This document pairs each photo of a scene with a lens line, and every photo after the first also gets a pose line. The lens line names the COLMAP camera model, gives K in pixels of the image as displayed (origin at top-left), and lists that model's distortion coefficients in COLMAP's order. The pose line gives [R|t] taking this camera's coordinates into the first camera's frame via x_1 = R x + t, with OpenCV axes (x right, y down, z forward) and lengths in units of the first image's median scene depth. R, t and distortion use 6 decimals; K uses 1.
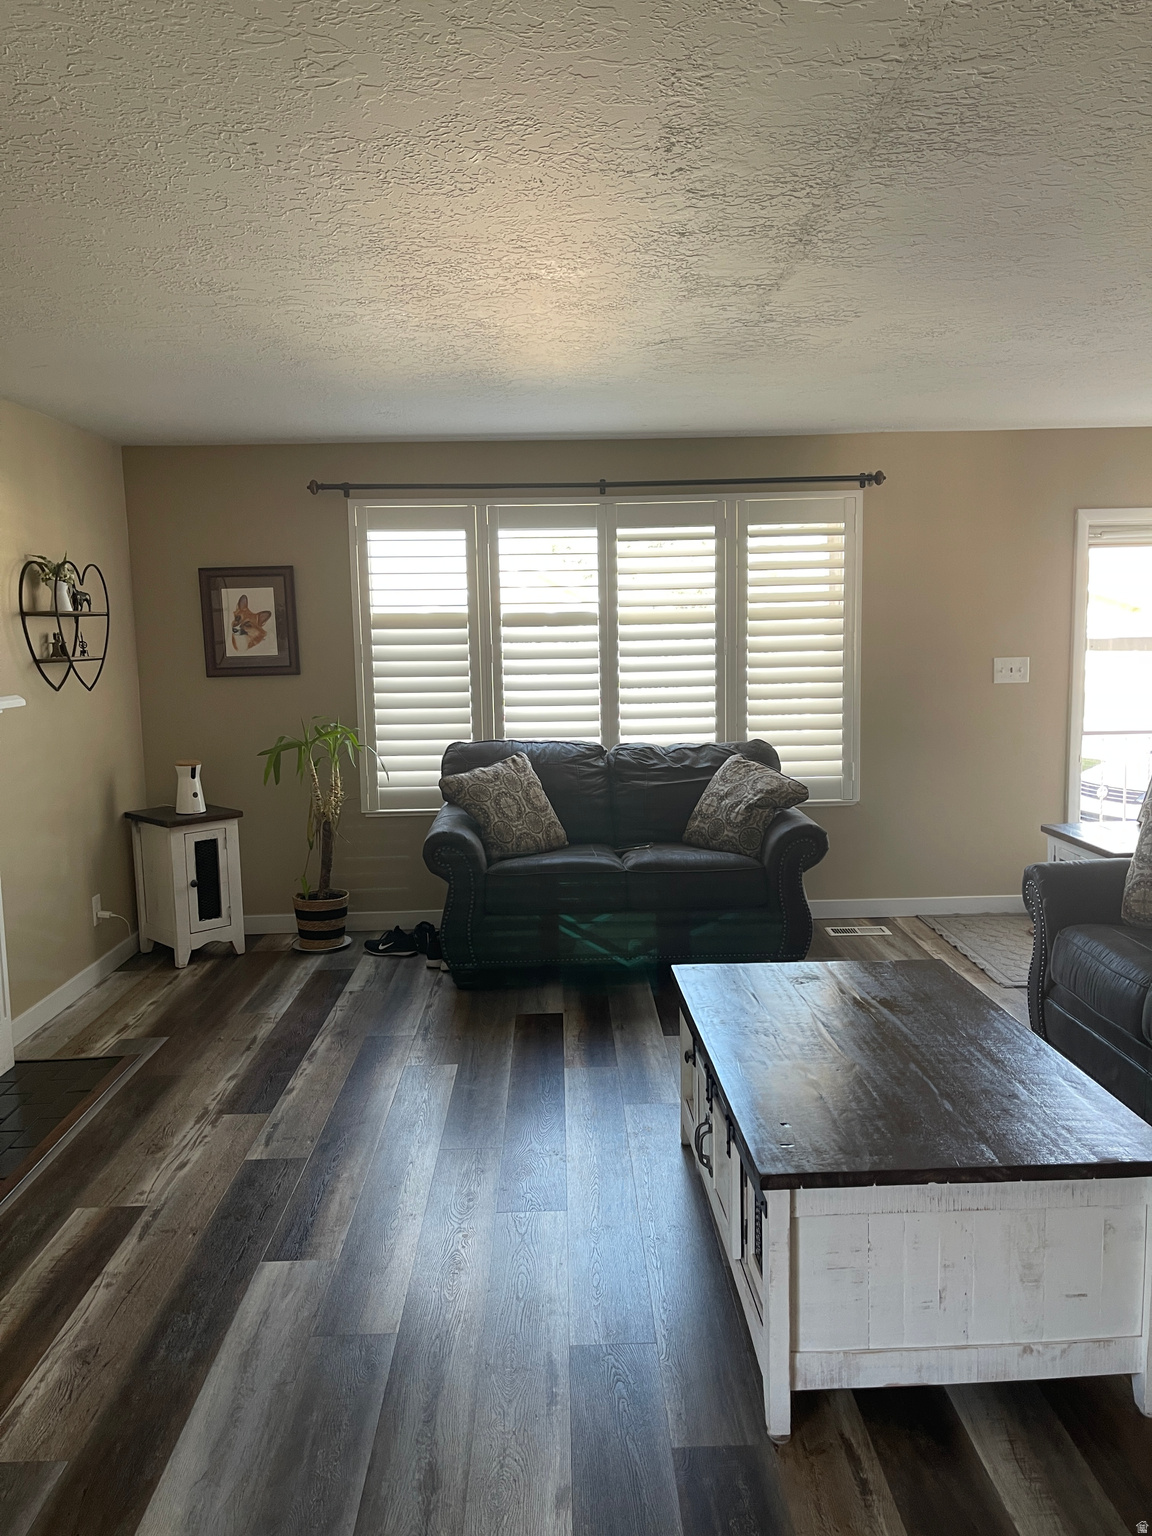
lens RADIAL K [[1156.7, 0, 586.1], [0, 1156.7, 752.8], [0, 0, 1]] dist [0.082895, -0.108063]
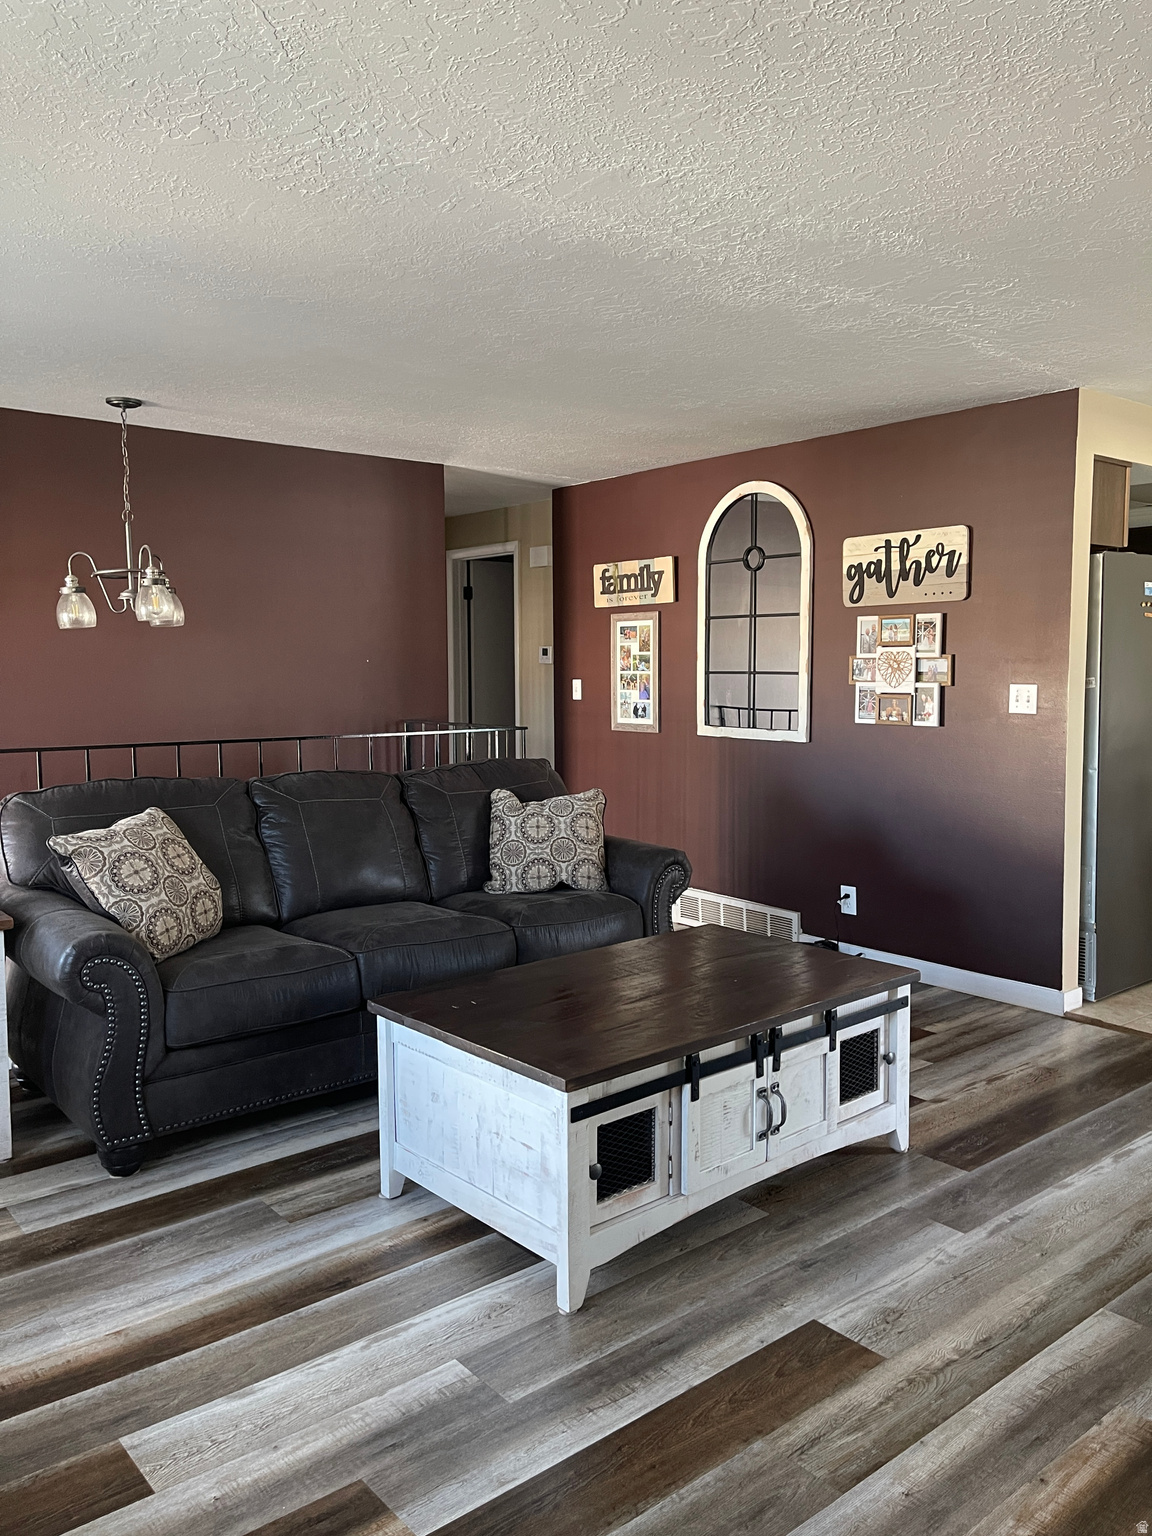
lens RADIAL K [[1156.7, 0, 586.8], [0, 1156.7, 763.5], [0, 0, 1]] dist [0.082895, -0.108063]
pose [[-0.622093, -0.045468, 0.781622, -0.290599], [0.101247, 0.985258, 0.137897, -0.063617], [-0.776370, 0.164922, -0.608318, 0.840474]]
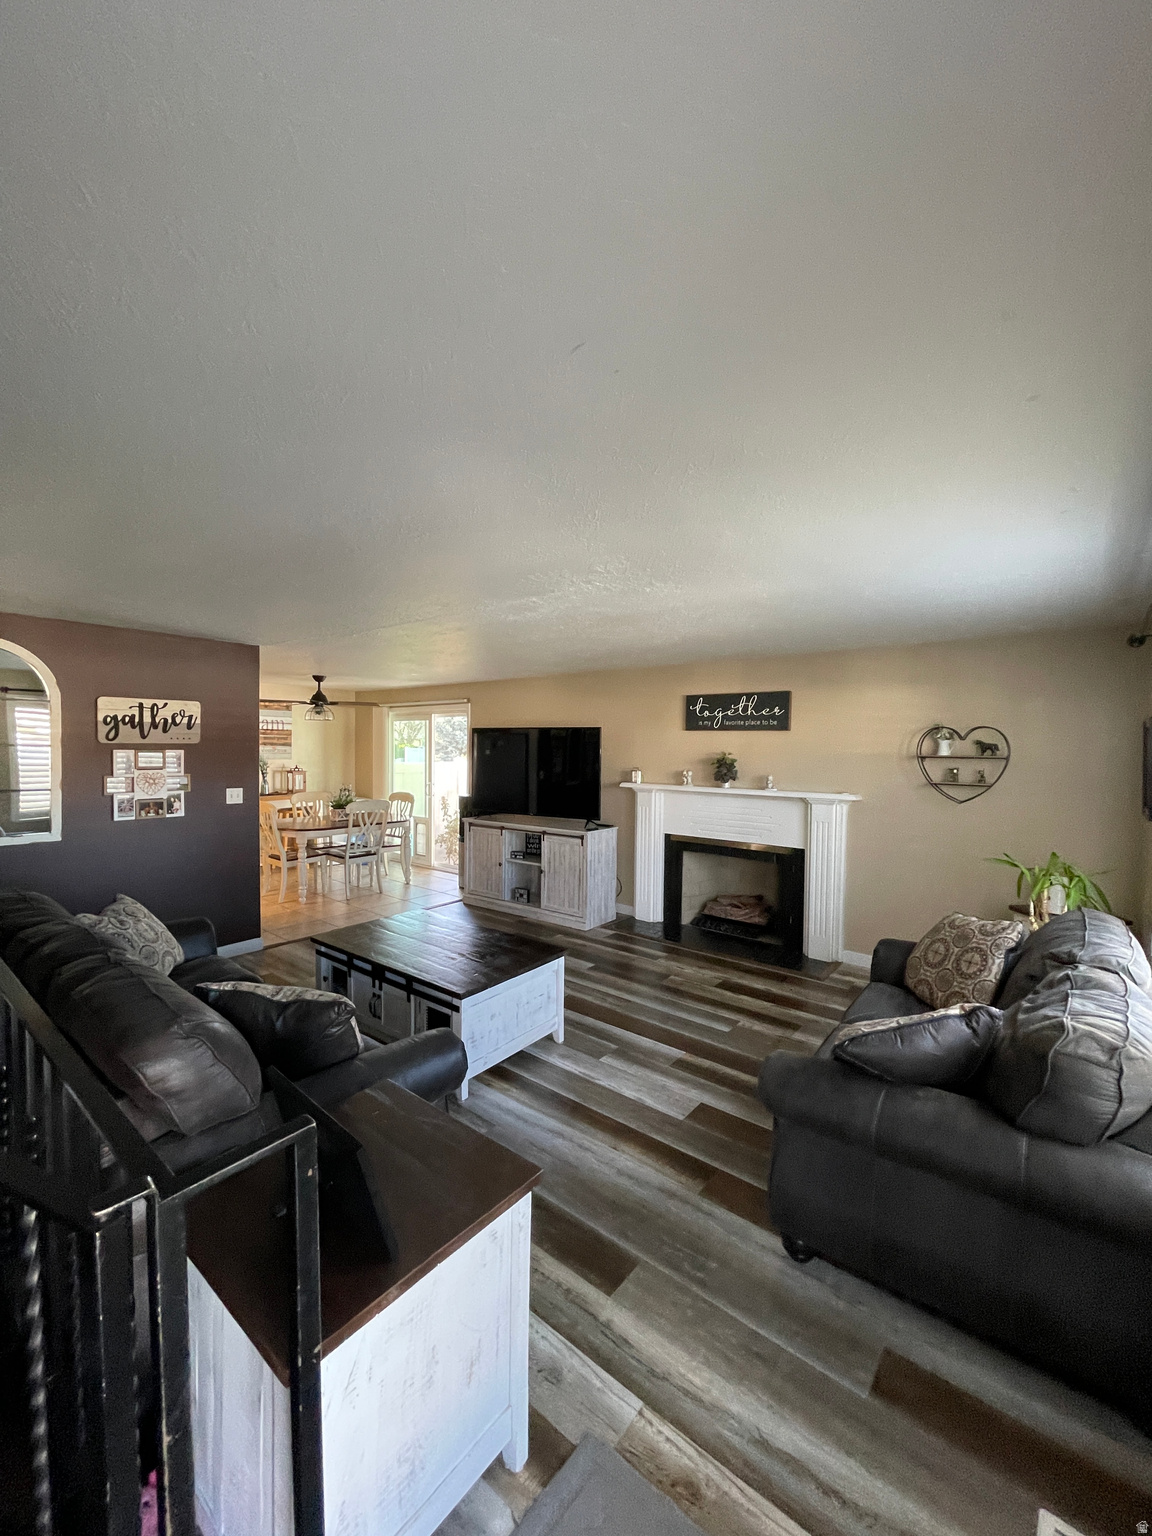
lens RADIAL K [[618.1, 0, 569.5], [0, 618.1, 769.2], [0, 0, 1]] dist [-0.007846, -0.000830]
pose [[-0.656345, 0.042065, -0.753288, 0.496015], [-0.080170, 0.988903, 0.125075, -0.141247], [0.750190, 0.142484, -0.645689, 0.971748]]
